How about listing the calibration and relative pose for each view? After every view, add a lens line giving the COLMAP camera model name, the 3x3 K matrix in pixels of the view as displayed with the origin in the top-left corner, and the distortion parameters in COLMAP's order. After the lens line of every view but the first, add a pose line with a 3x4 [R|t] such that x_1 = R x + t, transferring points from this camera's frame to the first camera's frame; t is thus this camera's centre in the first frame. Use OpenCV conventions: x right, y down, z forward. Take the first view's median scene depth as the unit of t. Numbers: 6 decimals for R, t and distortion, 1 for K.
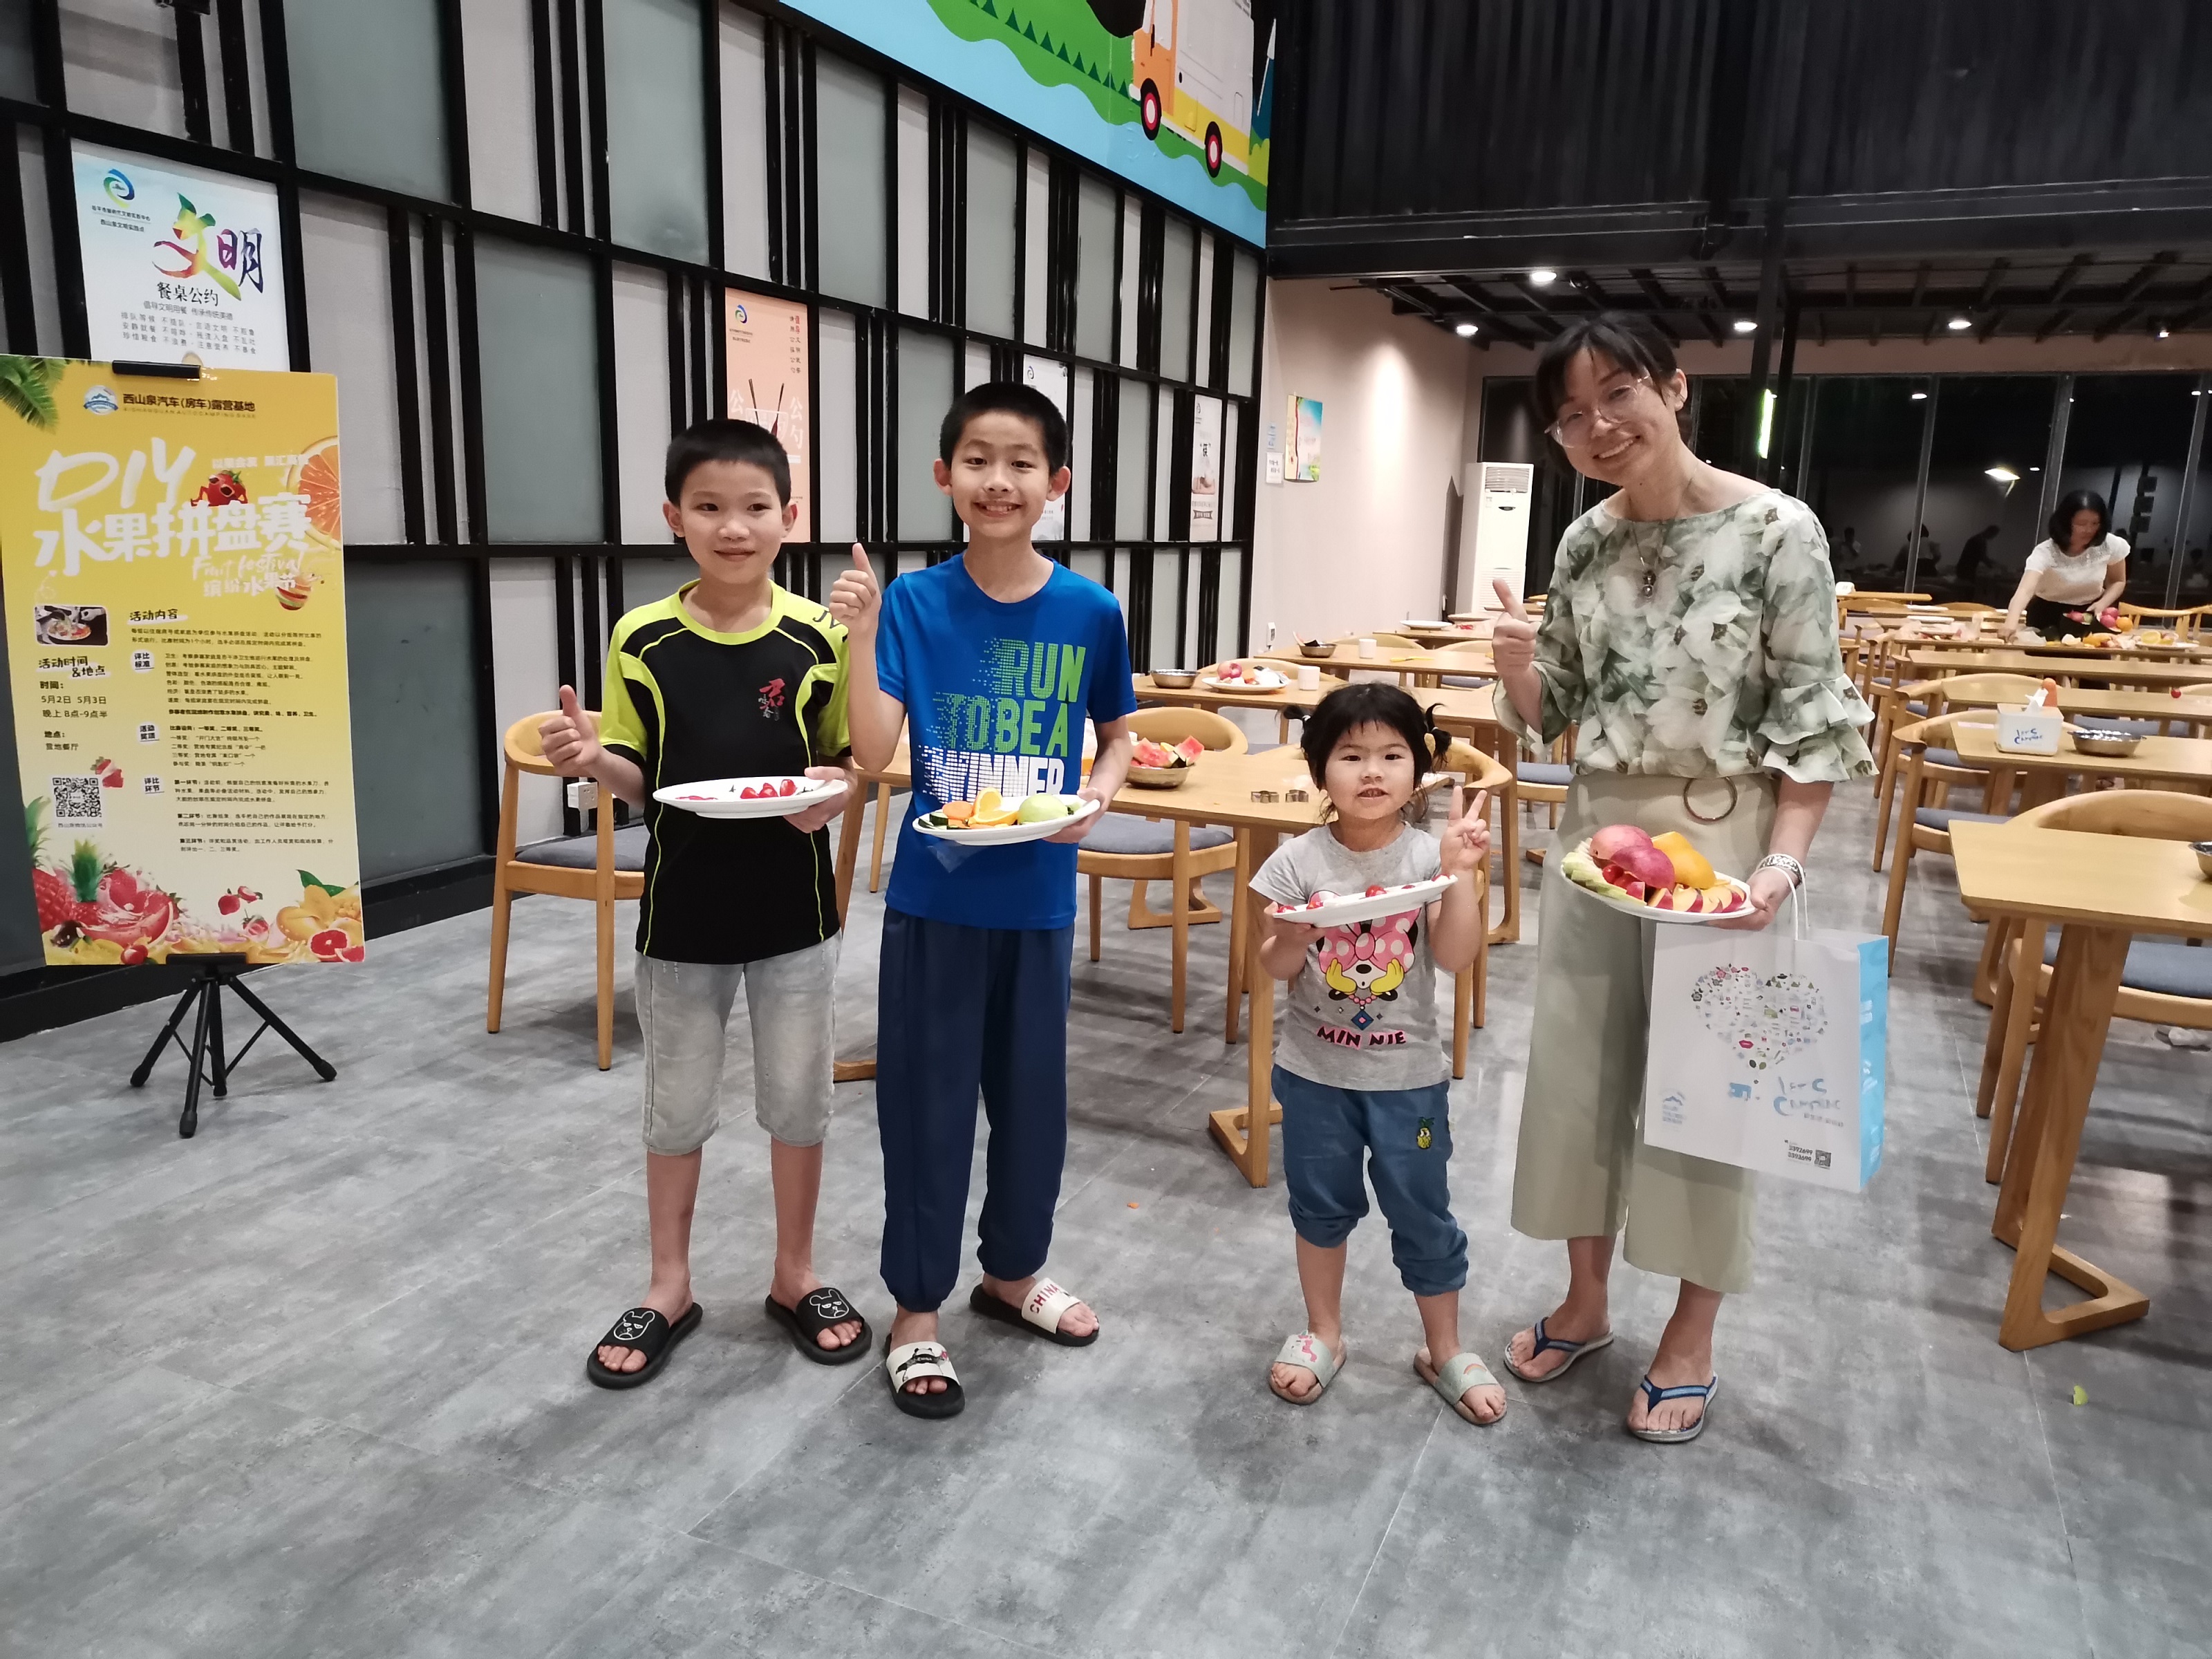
lens RADIAL K [[1660.1, 0, 1100.3], [0, 1660.1, 833.1], [0, 0, 1]] dist [0.036242, -0.000221]
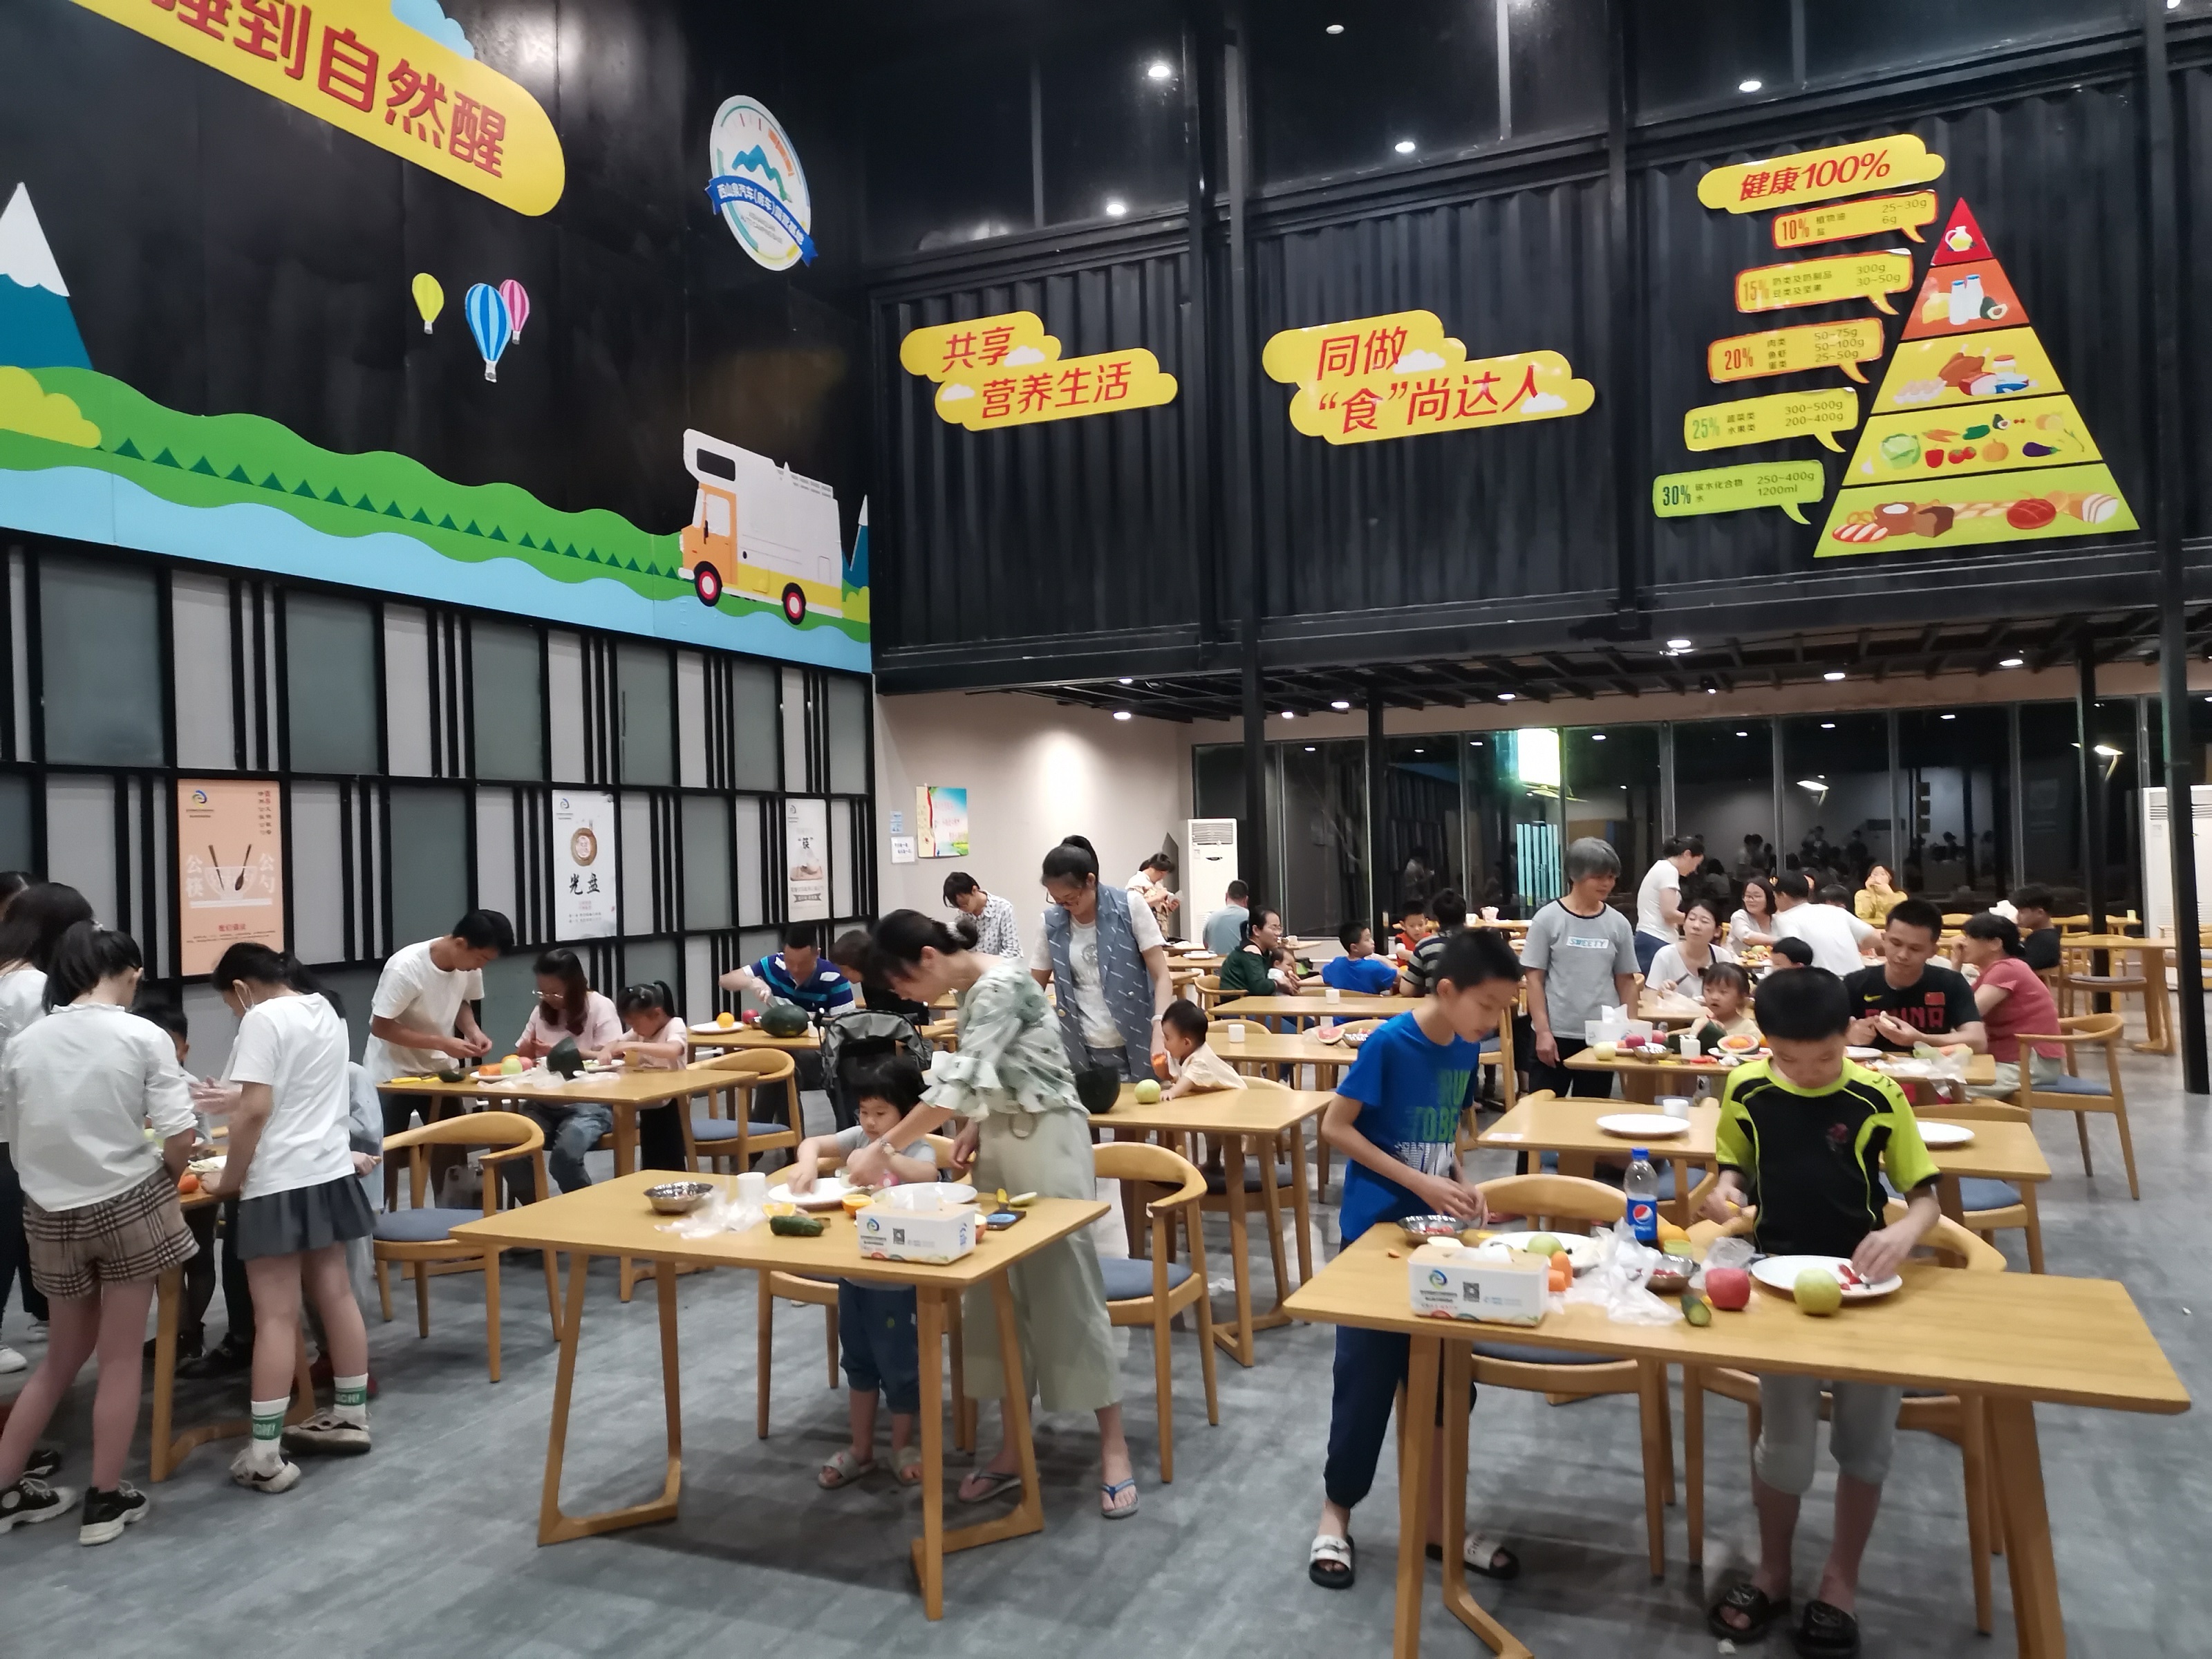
lens RADIAL K [[1660.1, 0, 1110.2], [0, 1660.1, 833.6], [0, 0, 1]] dist [0.036242, -0.000221]
pose [[0.998472, -0.054788, -0.007205, 0.301070], [0.052312, 0.979158, -0.196249, 0.003801], [0.017807, 0.195573, 0.980528, -0.150875]]
